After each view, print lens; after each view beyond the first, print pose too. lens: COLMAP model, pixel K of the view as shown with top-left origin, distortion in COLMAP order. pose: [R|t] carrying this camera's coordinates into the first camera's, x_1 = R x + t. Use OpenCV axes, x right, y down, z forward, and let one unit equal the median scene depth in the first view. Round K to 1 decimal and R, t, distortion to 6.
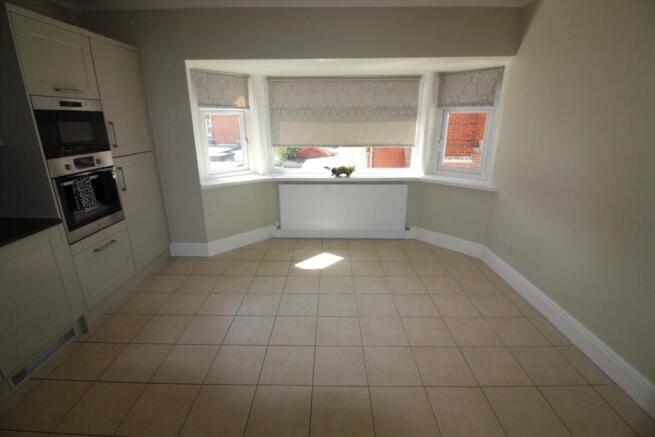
lens RADIAL K [[304.1, 0, 327.5], [0, 304.1, 218.5], [0, 0, 1]] dist [0.002179, -0.013733]
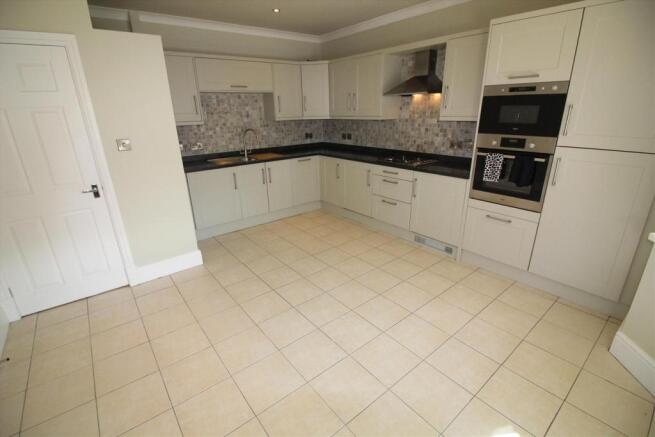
lens RADIAL K [[304.1, 0, 327.5], [0, 304.1, 218.5], [0, 0, 1]] dist [0.002179, -0.013733]
pose [[-0.768390, 0.232489, -0.596260, 0.462015], [-0.179962, 0.815595, 0.549925, -0.459655], [0.614158, 0.529861, -0.584856, 1.416503]]
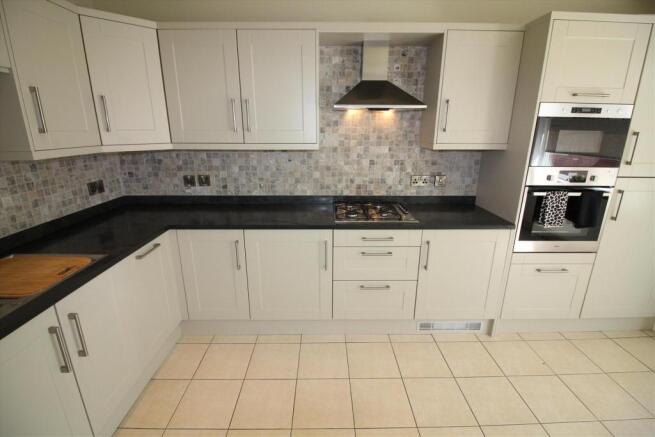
lens RADIAL K [[304.1, 0, 327.5], [0, 304.1, 218.5], [0, 0, 1]] dist [0.002179, -0.013733]
pose [[0.029194, 0.280106, -0.959525, 0.055887], [-0.315766, 0.913362, 0.257022, -0.076241], [0.948388, 0.295482, 0.115113, 0.266784]]
